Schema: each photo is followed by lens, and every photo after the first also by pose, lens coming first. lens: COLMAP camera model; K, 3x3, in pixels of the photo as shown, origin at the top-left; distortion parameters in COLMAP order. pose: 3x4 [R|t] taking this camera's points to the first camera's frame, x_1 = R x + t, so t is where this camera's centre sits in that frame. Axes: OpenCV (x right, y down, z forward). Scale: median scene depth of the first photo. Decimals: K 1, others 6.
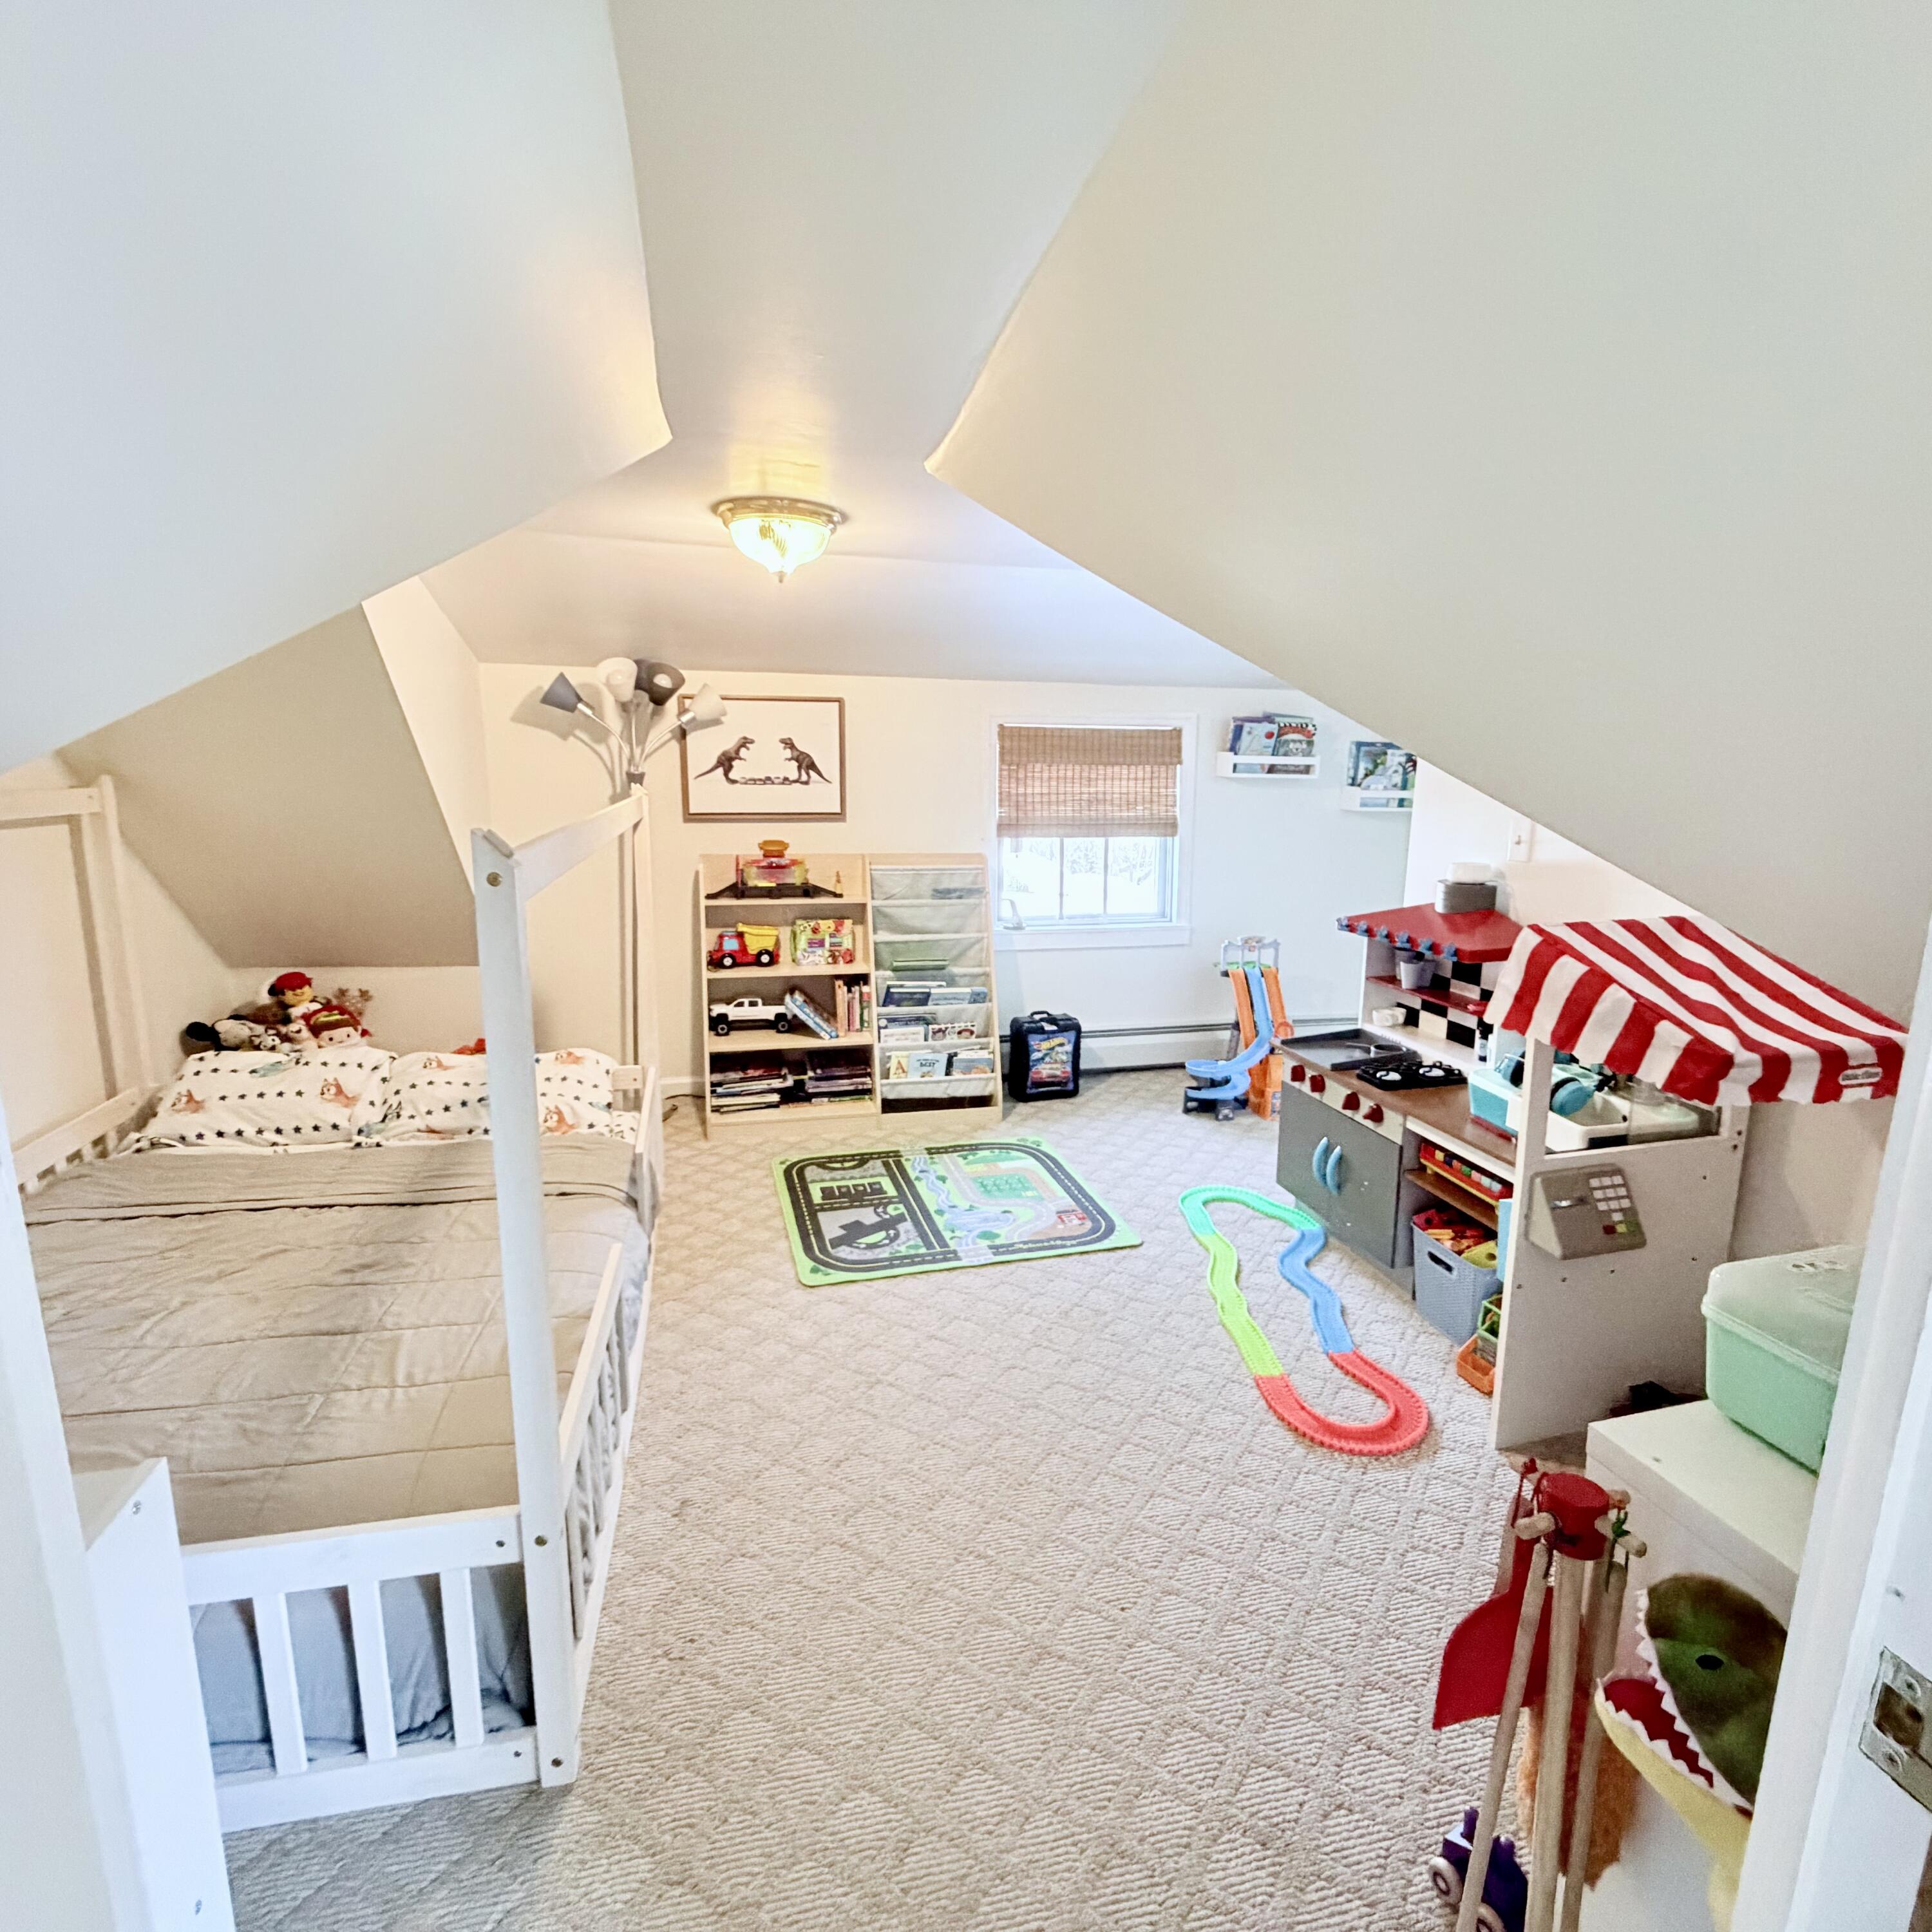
lens RADIAL K [[1026.4, 0, 966.0], [0, 1026.4, 966.0], [0, 0, 1]] dist [-0.000138, 0.000543]
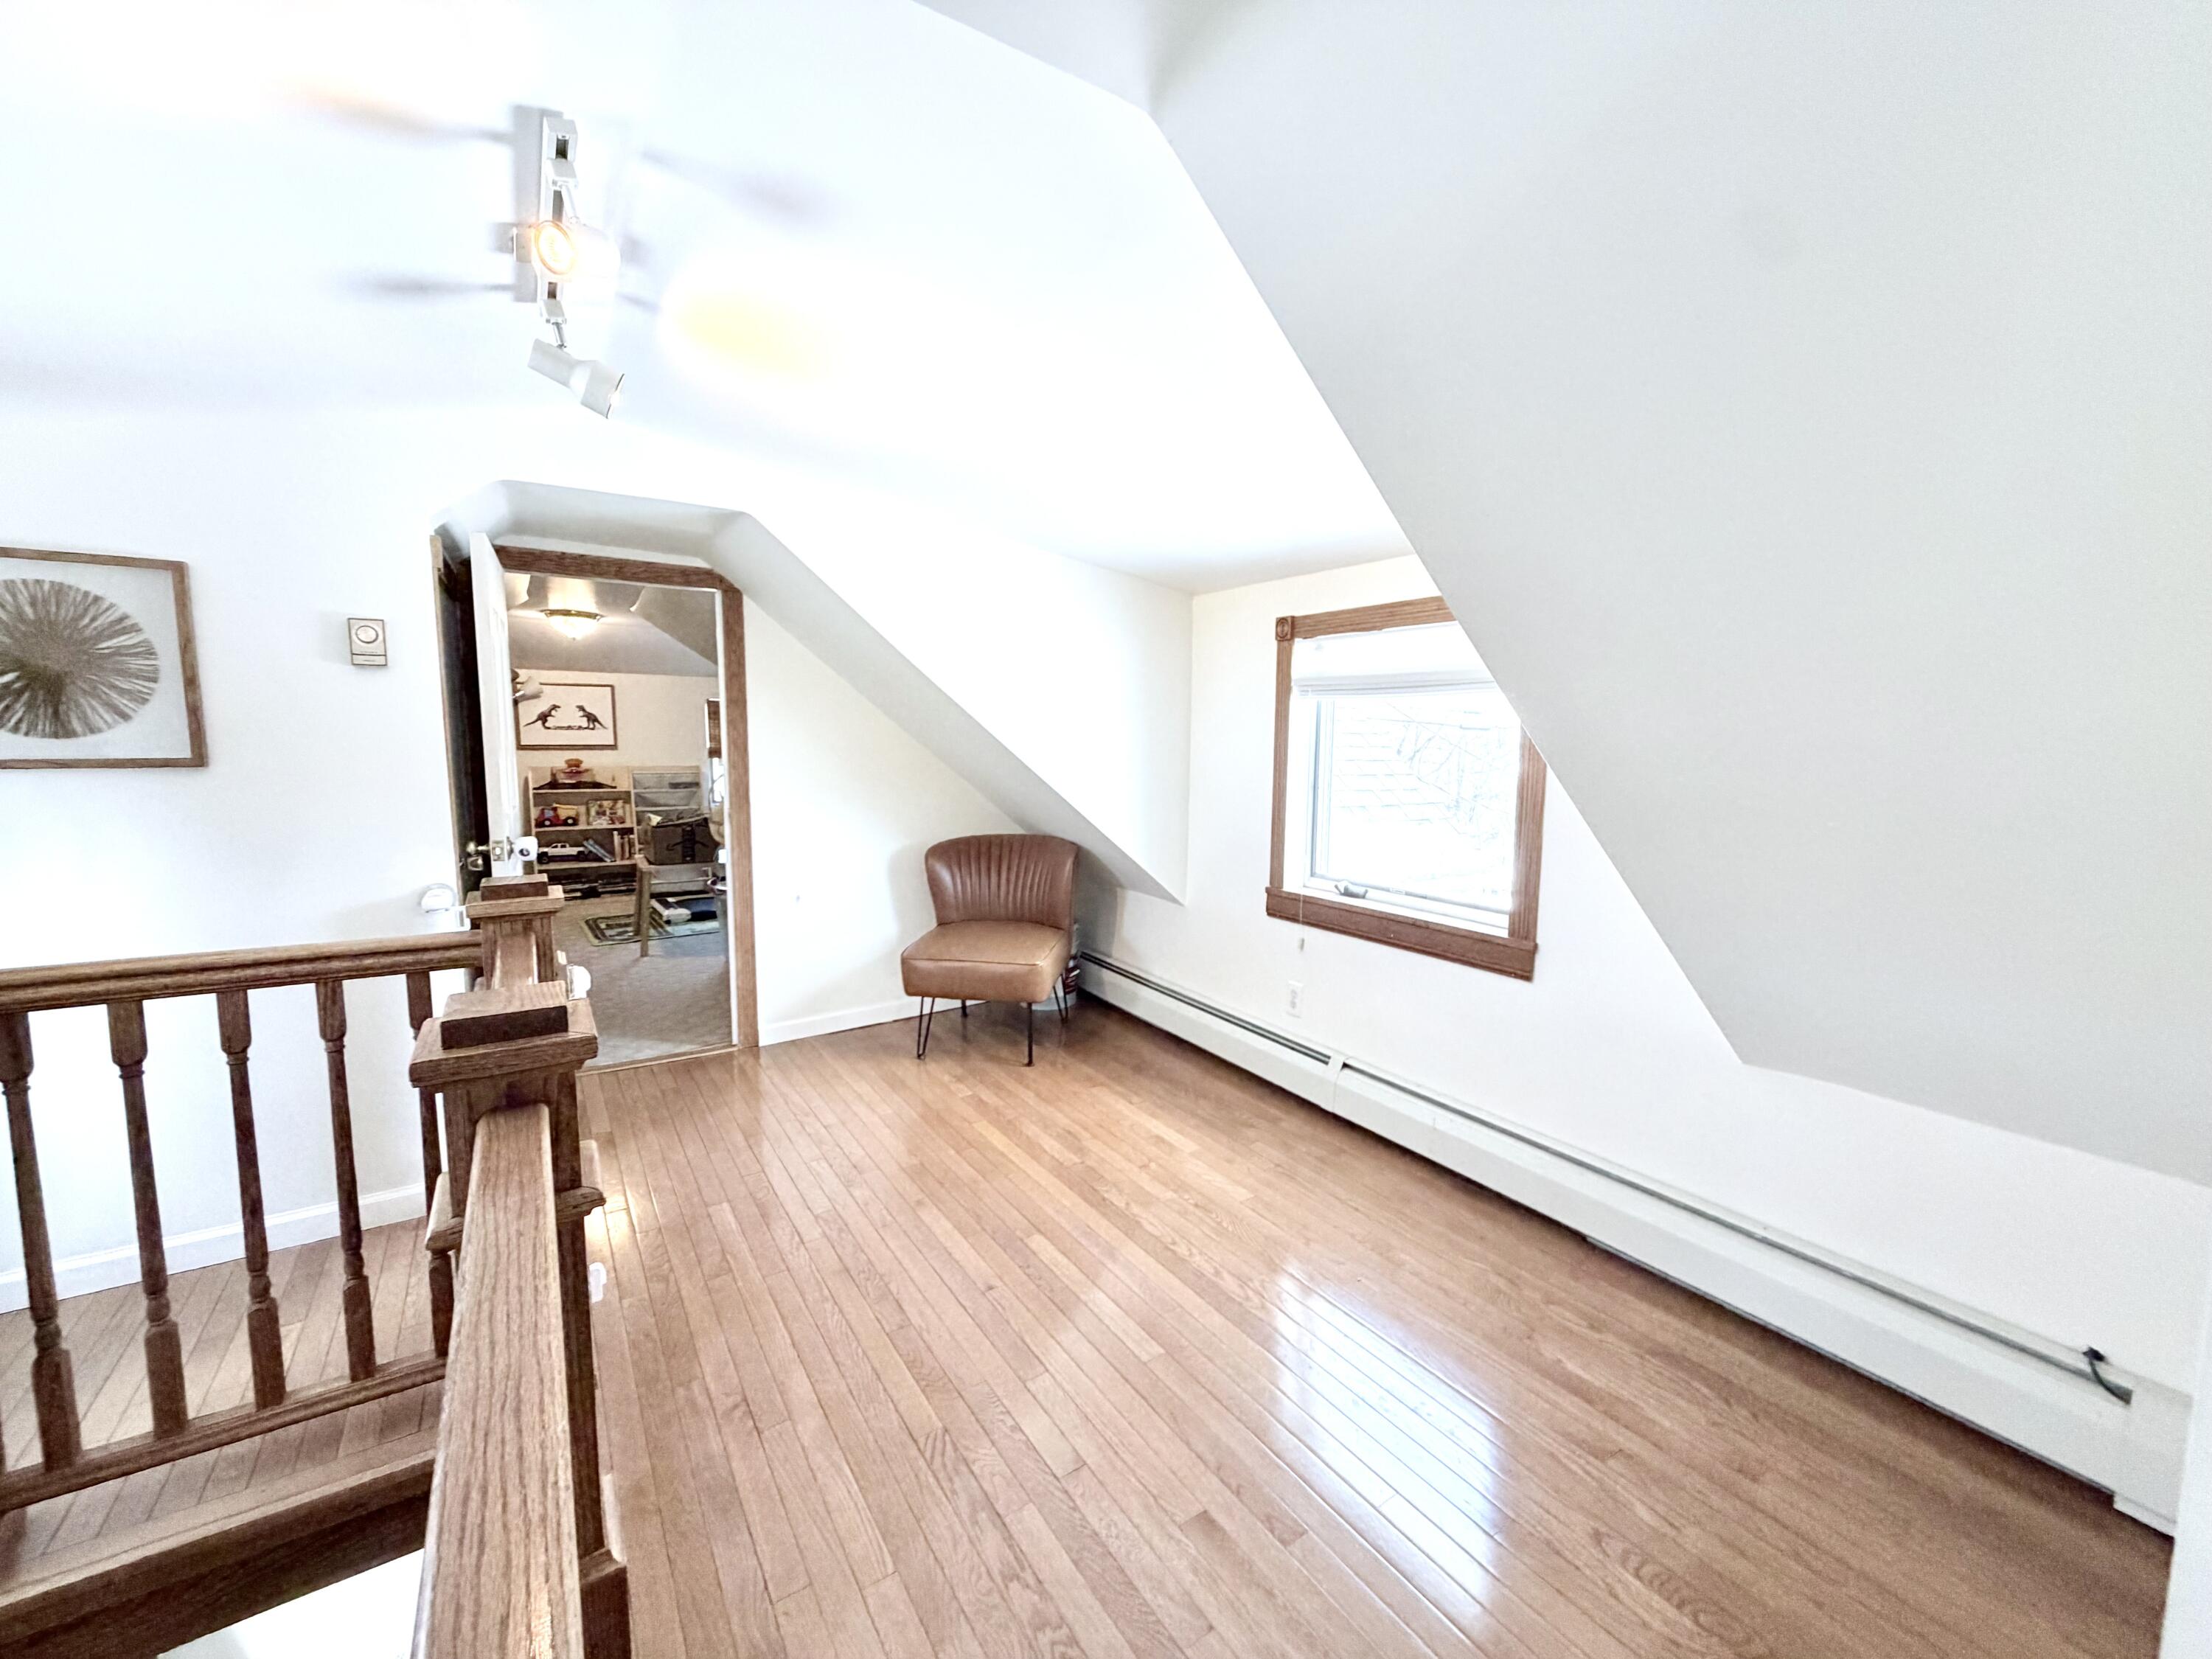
lens RADIAL K [[879.9, 0, 1106.0], [0, 879.9, 829.5], [0, 0, 1]] dist [0.000079, -0.000453]
pose [[0.934852, -0.038690, 0.352922, 0.153022], [0.063137, 0.996317, -0.058019, 0.164463], [-0.349378, 0.076522, 0.933852, -0.852280]]
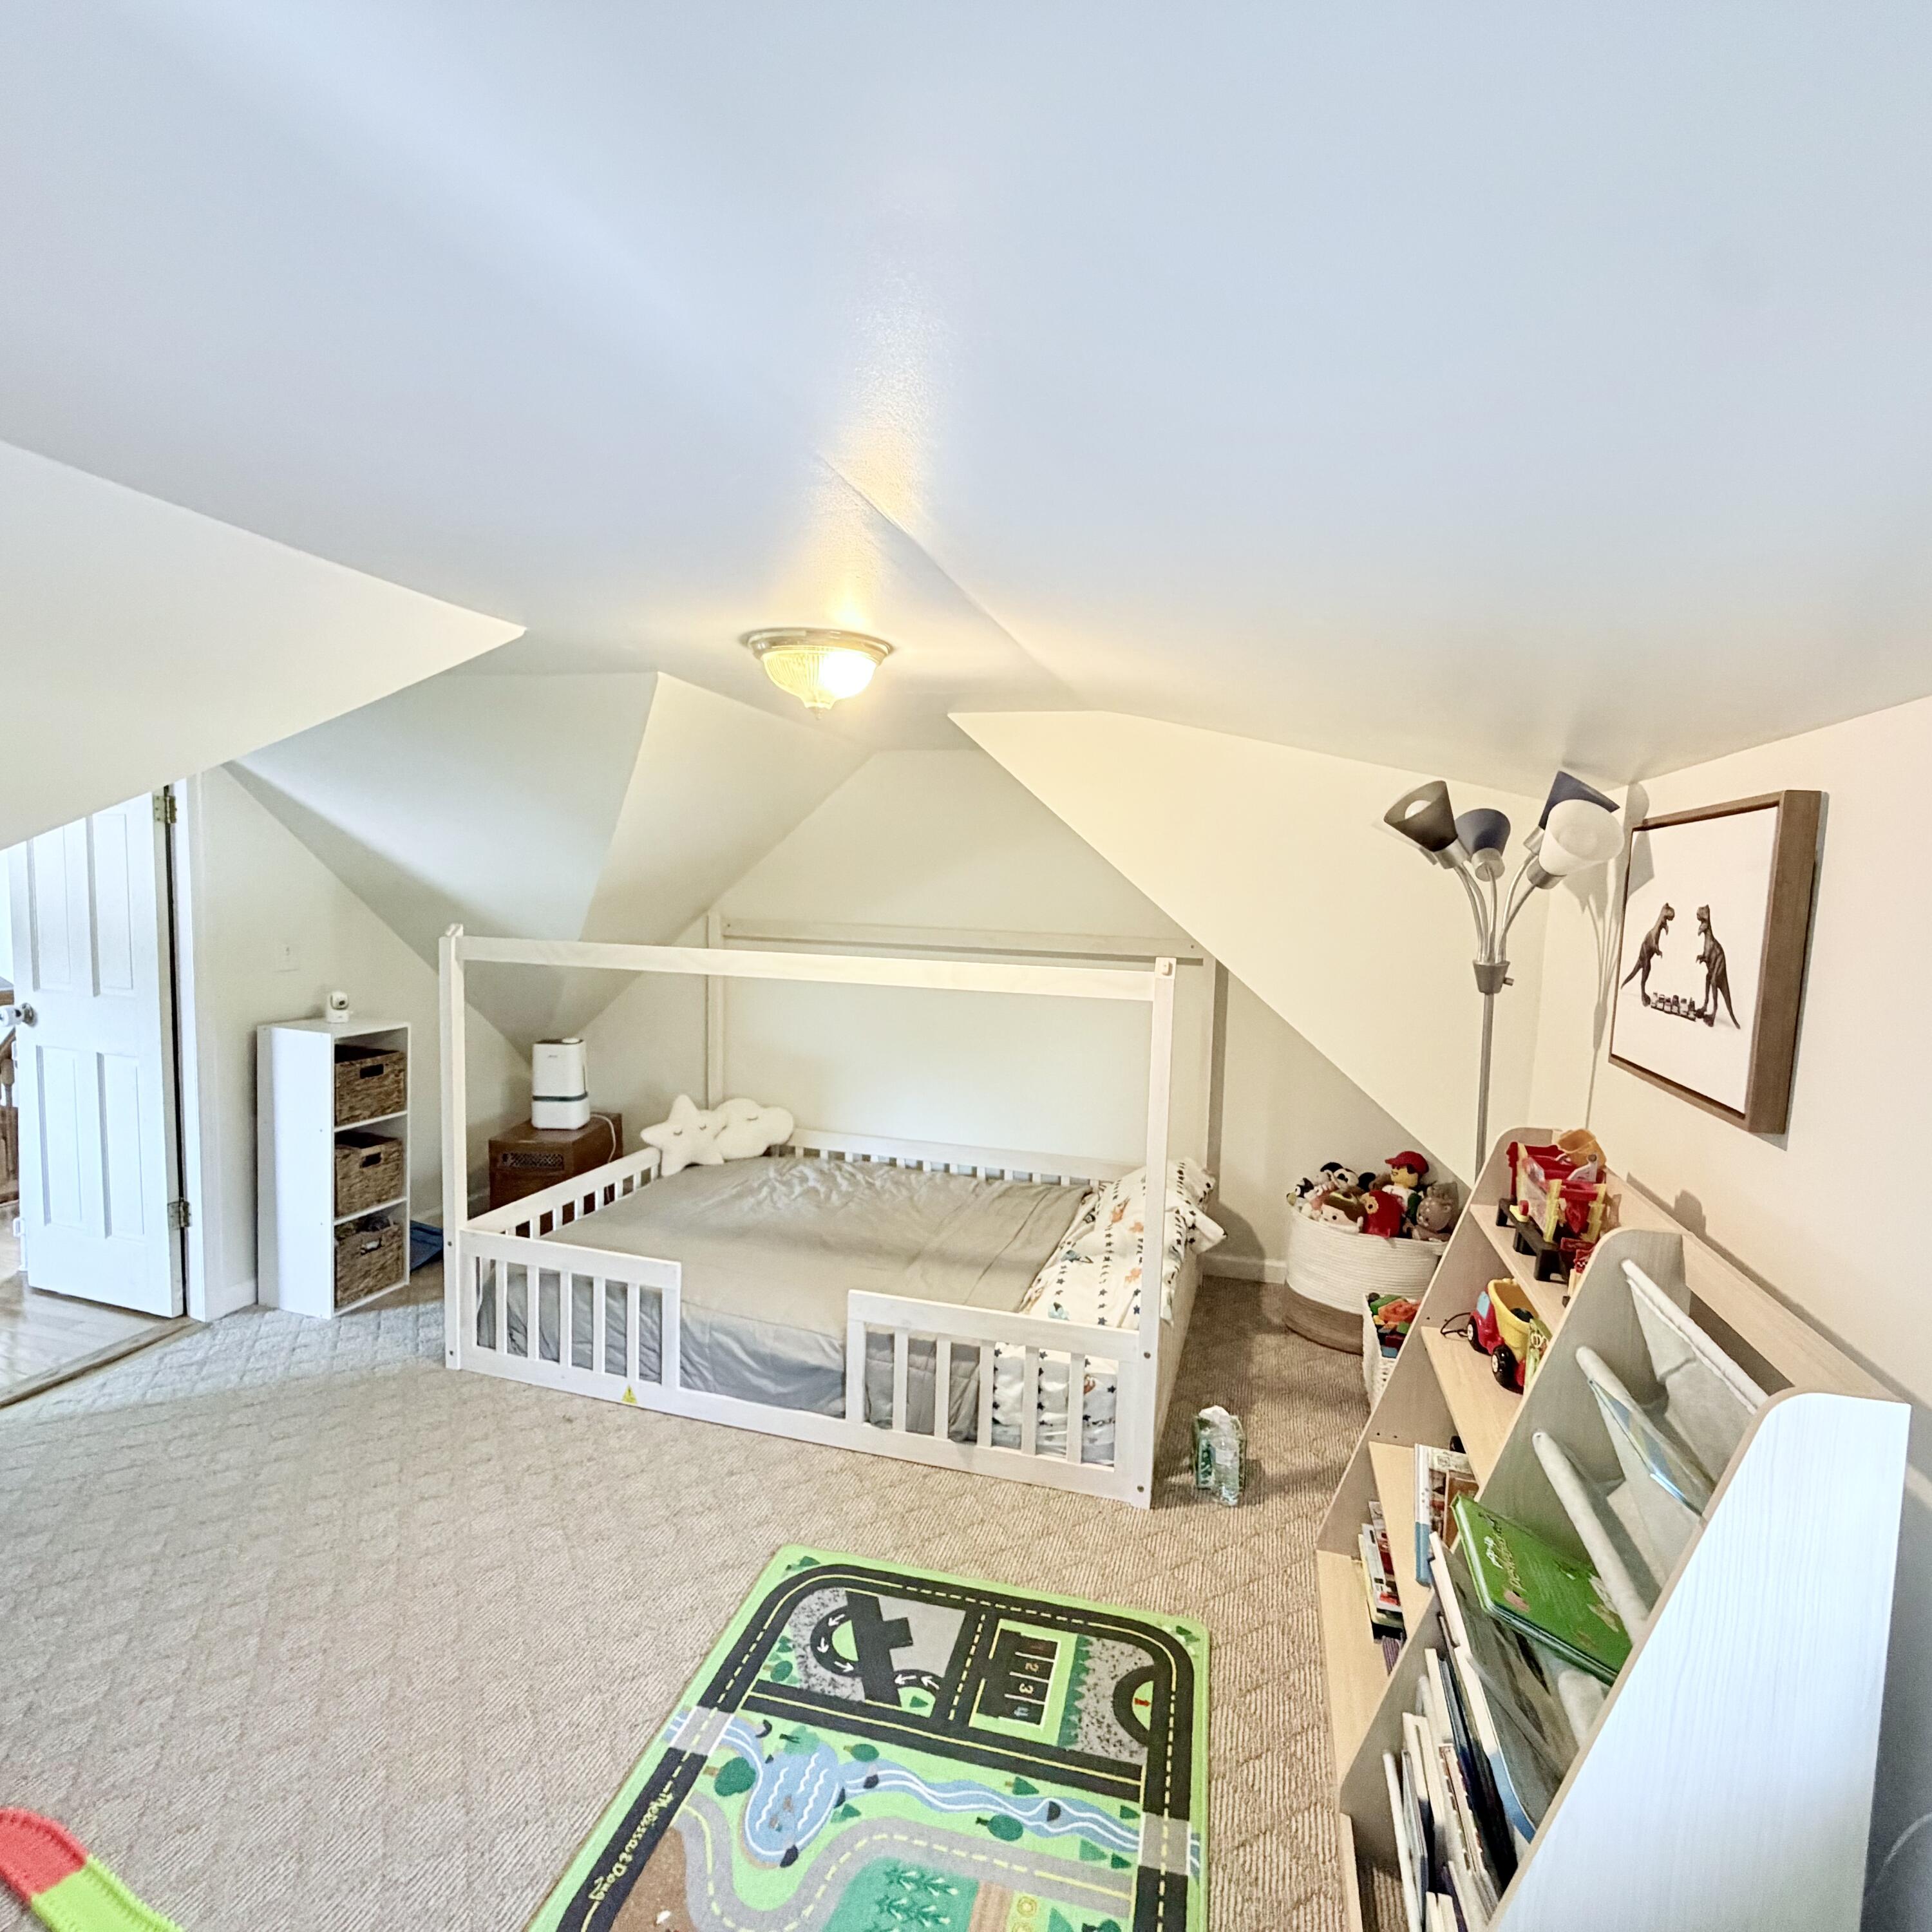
lens RADIAL K [[1026.4, 0, 966.0], [0, 1026.4, 966.0], [0, 0, 1]] dist [-0.000138, 0.000543]
pose [[-0.496818, 0.049720, -0.866429, 0.324883], [-0.196521, 0.965979, 0.168119, -0.216089], [0.845311, 0.253796, -0.470145, 0.974708]]
